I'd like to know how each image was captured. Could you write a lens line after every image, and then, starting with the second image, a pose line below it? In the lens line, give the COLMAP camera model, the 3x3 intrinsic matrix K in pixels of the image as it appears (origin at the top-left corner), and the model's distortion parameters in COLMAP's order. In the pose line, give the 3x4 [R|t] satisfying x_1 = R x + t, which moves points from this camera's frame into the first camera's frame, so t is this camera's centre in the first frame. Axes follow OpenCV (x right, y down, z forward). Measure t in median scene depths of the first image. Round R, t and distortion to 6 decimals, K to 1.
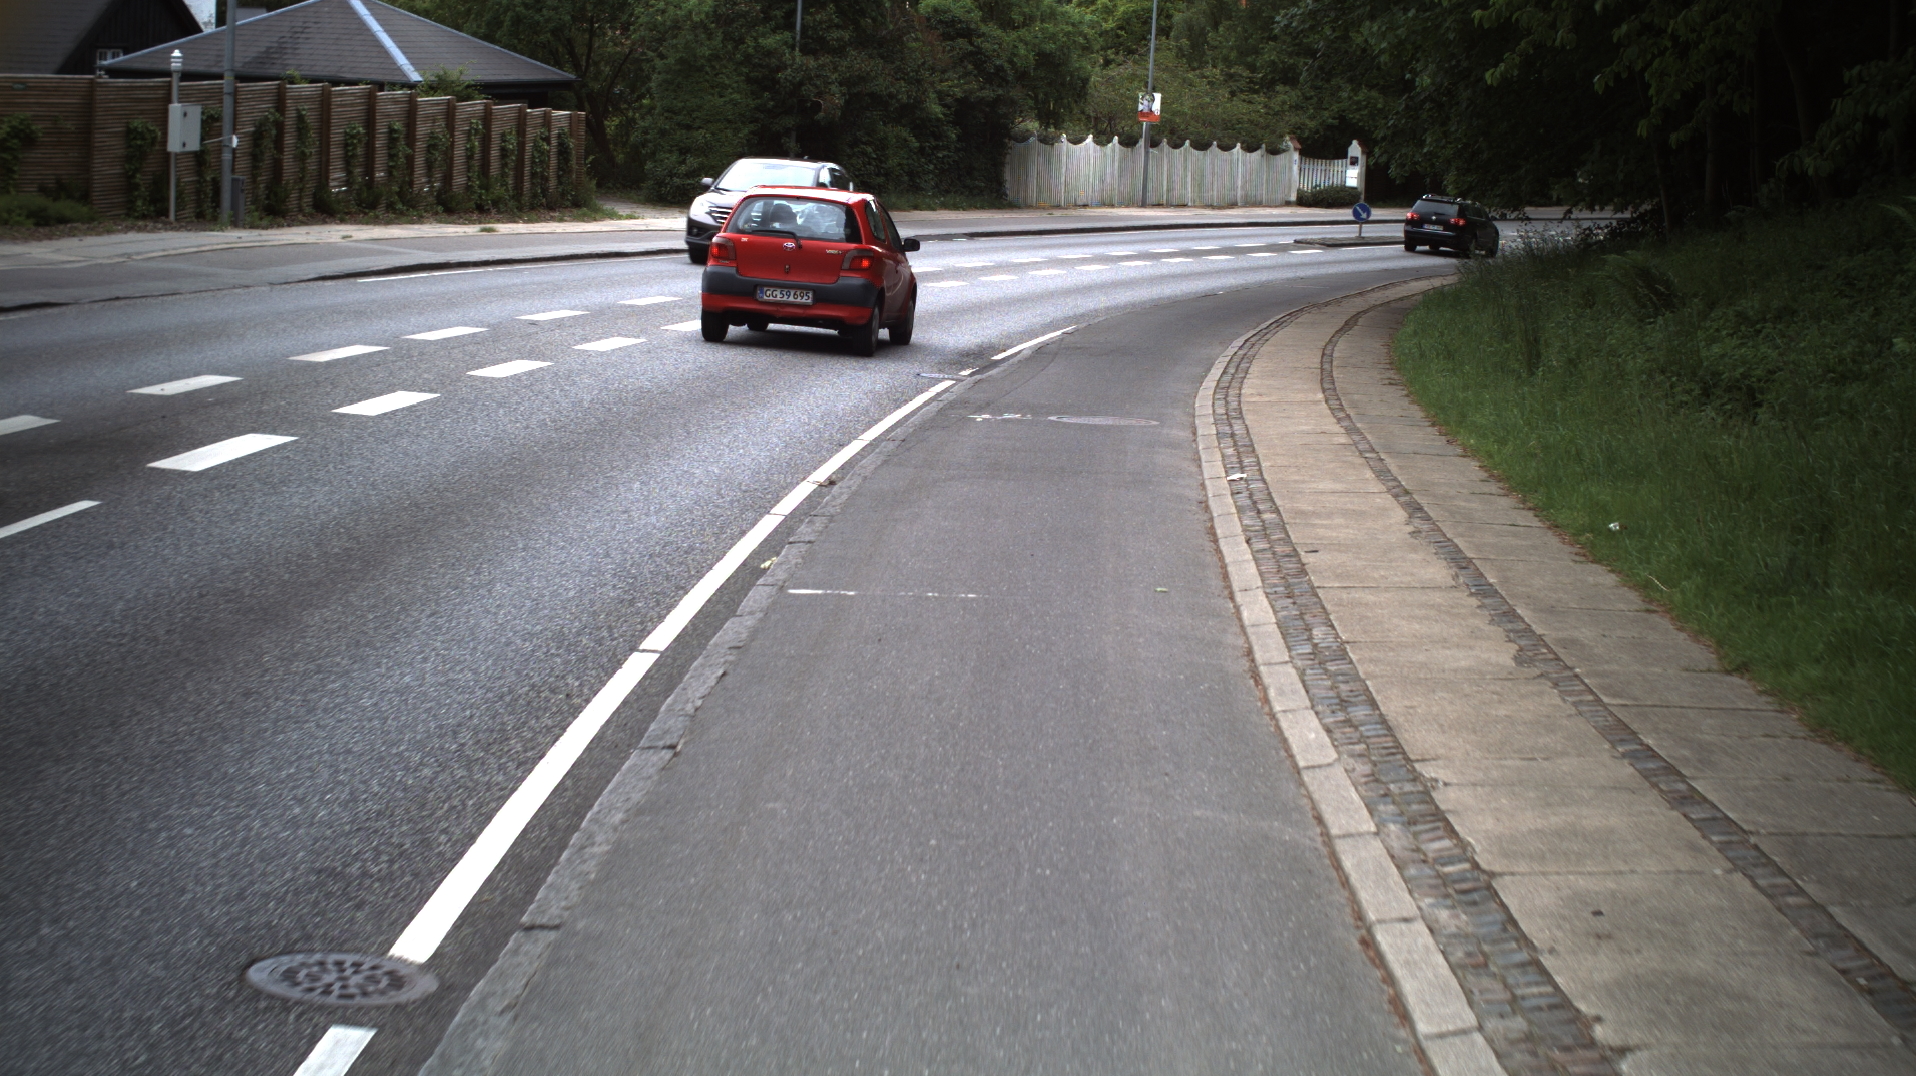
lens RADIAL K [[3211.3, 0, 958.0], [0, 3211.3, 538.0], [0, 0, 1]] dist [-0.265739, 0.314993]
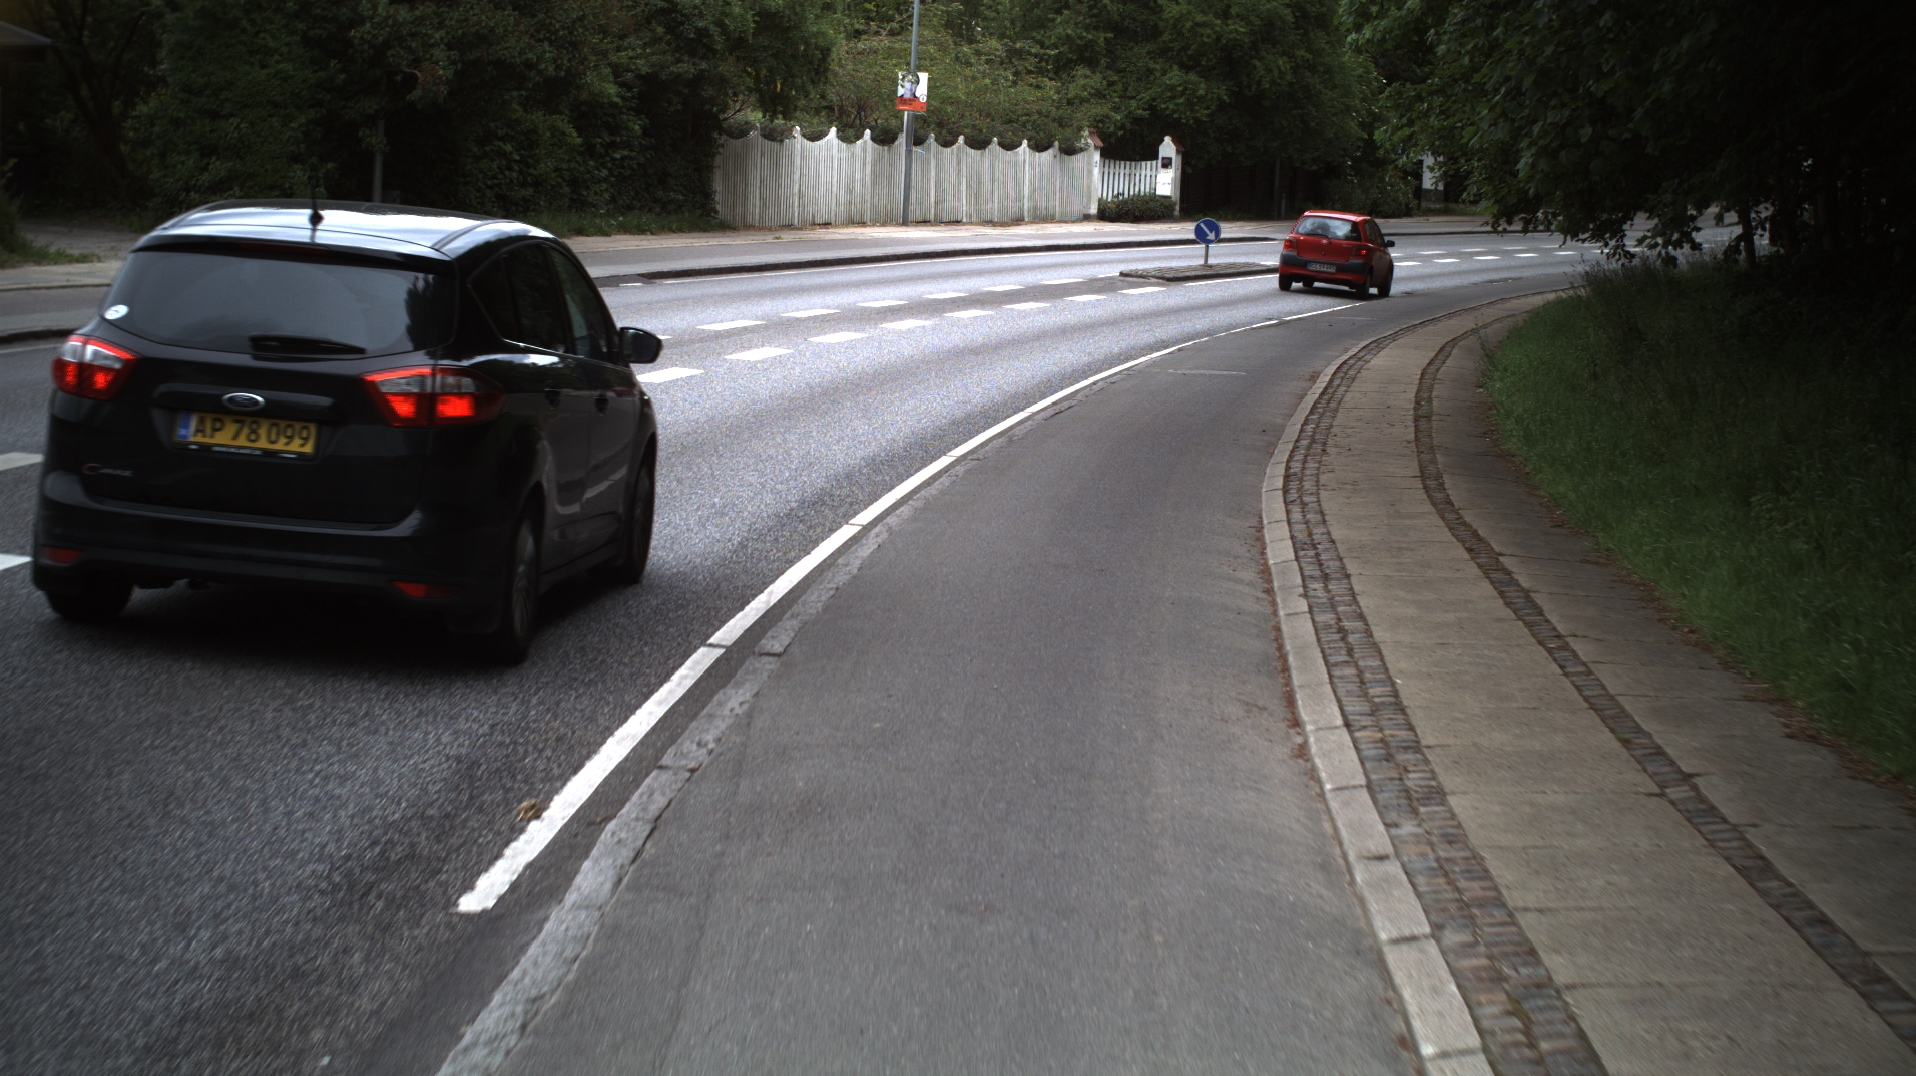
lens RADIAL K [[3211.3, 0, 958.0], [0, 3211.3, 538.0], [0, 0, 1]] dist [-0.265739, 0.314993]
pose [[0.996848, -0.011253, 0.078535, 0.013484], [0.011434, 0.999933, -0.001853, -0.036265], [-0.078509, 0.002745, 0.996910, 0.318650]]
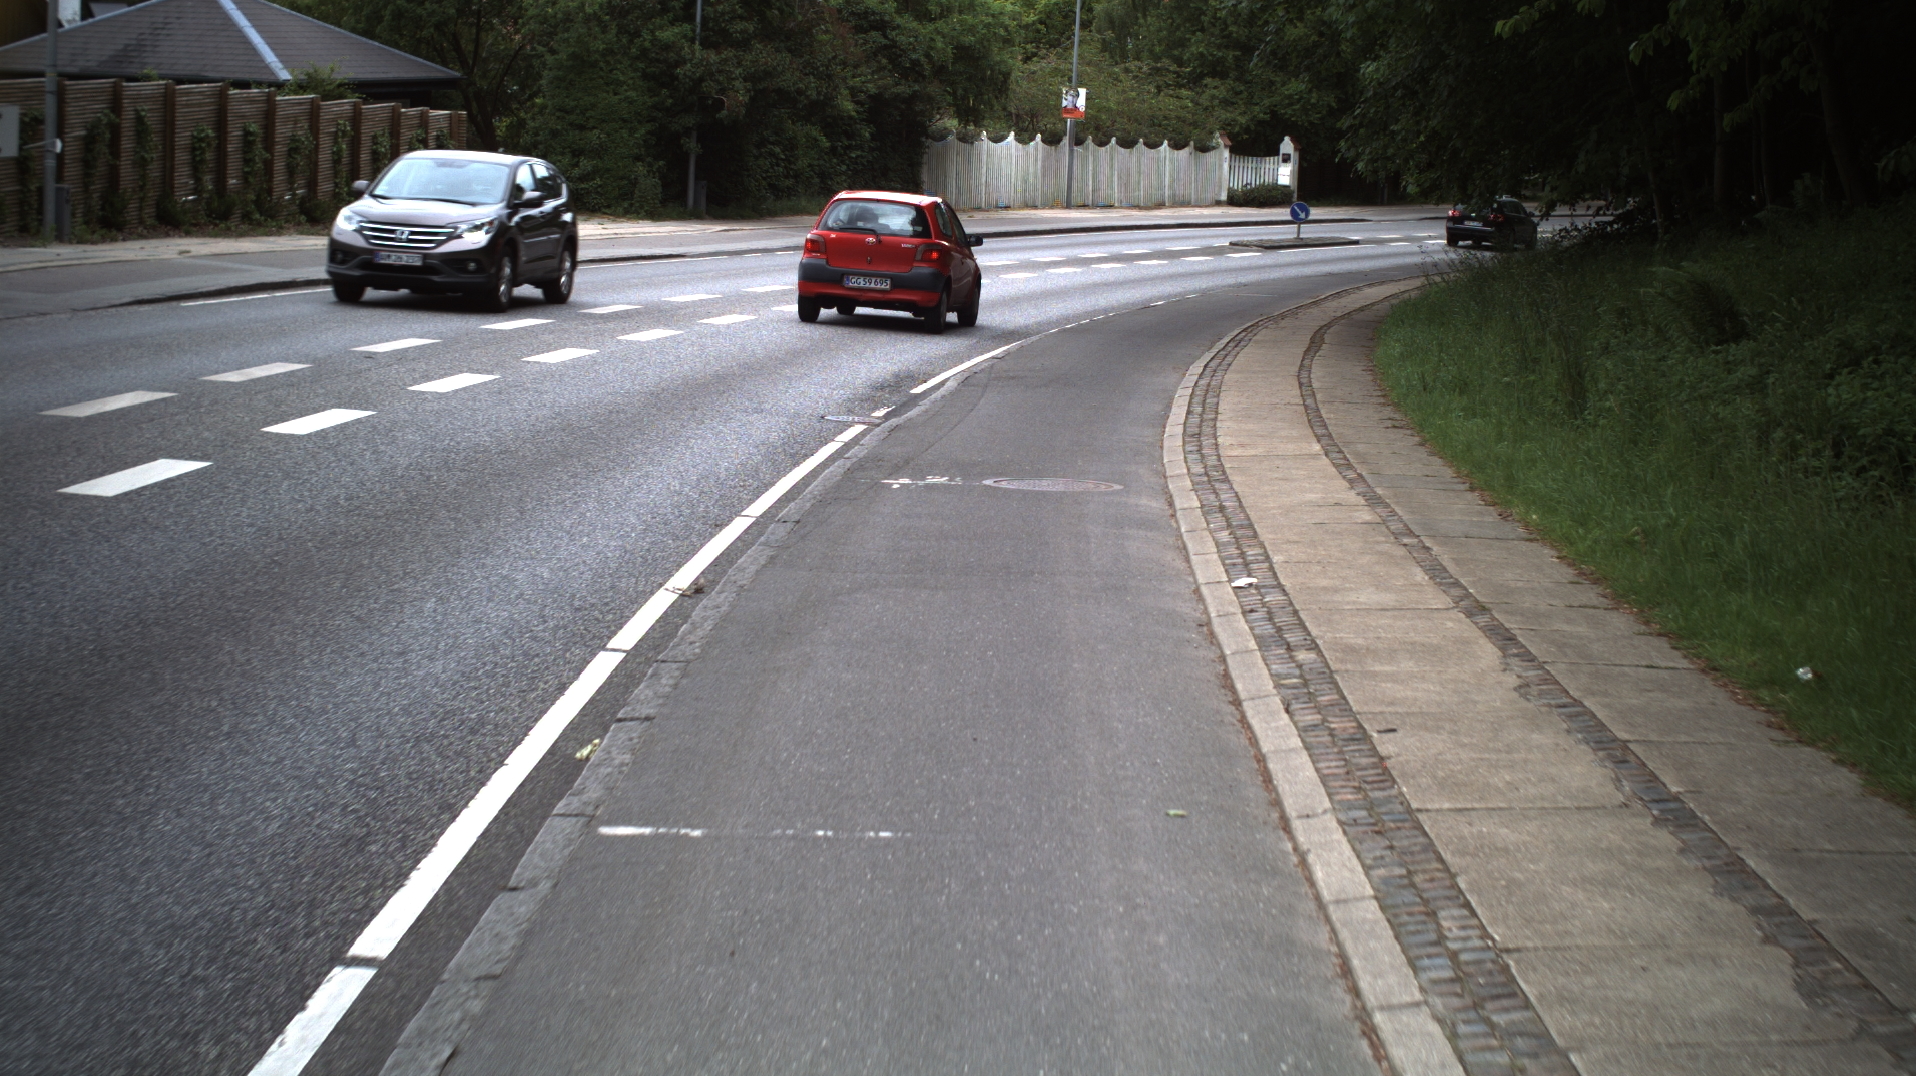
lens RADIAL K [[3211.3, 0, 958.0], [0, 3211.3, 538.0], [0, 0, 1]] dist [-0.265739, 0.314993]
pose [[0.999638, -0.009858, 0.025016, 0.000604], [0.009862, 0.999951, -0.000072, -0.007277], [-0.025014, 0.000319, 0.999687, 0.063530]]
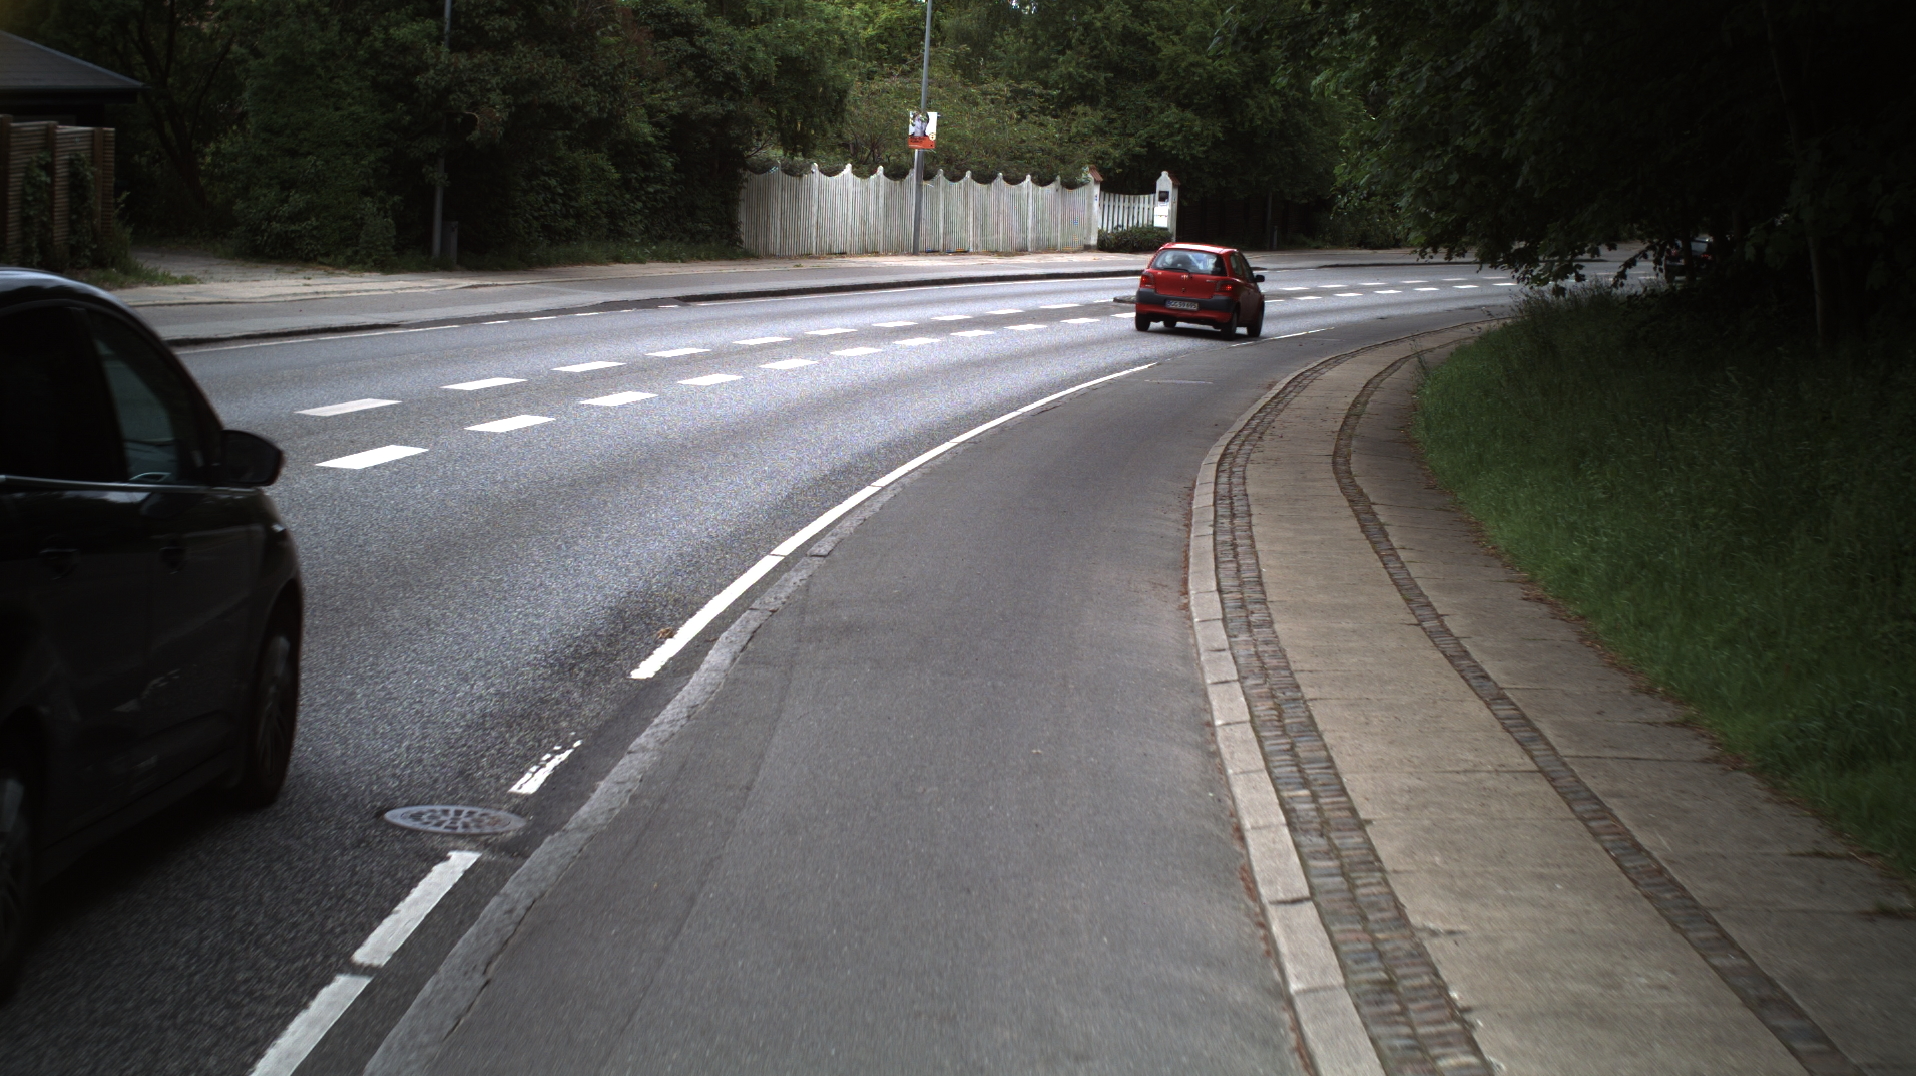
lens RADIAL K [[3211.3, 0, 958.0], [0, 3211.3, 538.0], [0, 0, 1]] dist [-0.265739, 0.314993]
pose [[0.997099, -0.008121, 0.075684, 0.009368], [0.009029, 0.999891, -0.011666, -0.029242], [-0.075581, 0.012315, 0.997064, 0.254273]]
